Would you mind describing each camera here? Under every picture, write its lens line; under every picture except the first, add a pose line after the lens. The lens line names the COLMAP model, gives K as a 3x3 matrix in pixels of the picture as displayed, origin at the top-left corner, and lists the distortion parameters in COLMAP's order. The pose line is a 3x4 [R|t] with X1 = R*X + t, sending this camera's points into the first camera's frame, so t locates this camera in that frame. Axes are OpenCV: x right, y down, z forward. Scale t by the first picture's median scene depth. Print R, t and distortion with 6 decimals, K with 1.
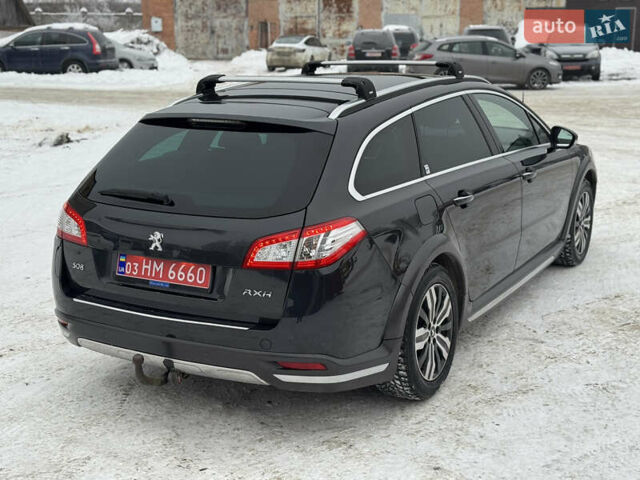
lens RADIAL K [[879.1, 0, 320.2], [0, 879.1, 239.6], [0, 0, 1]] dist [0.117521, 0.000000]
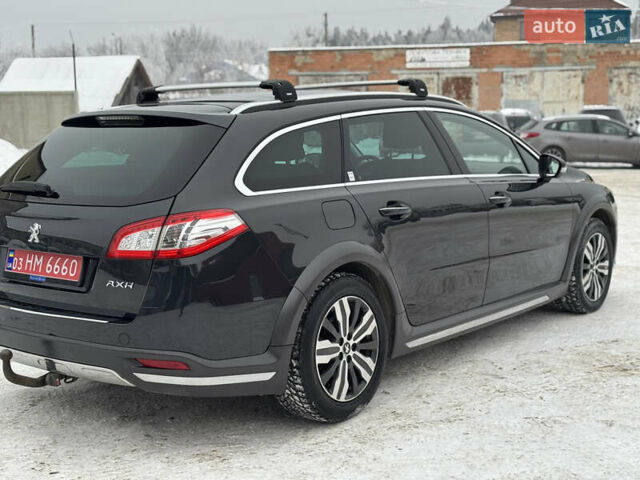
lens RADIAL K [[879.1, 0, 322.5], [0, 879.1, 239.9], [0, 0, 1]] dist [0.117521, 0.000000]
pose [[0.988847, 0.017903, -0.147856, 0.246288], [-0.032779, 0.994568, -0.098796, 0.087172], [0.145284, 0.102541, 0.984062, 0.082222]]
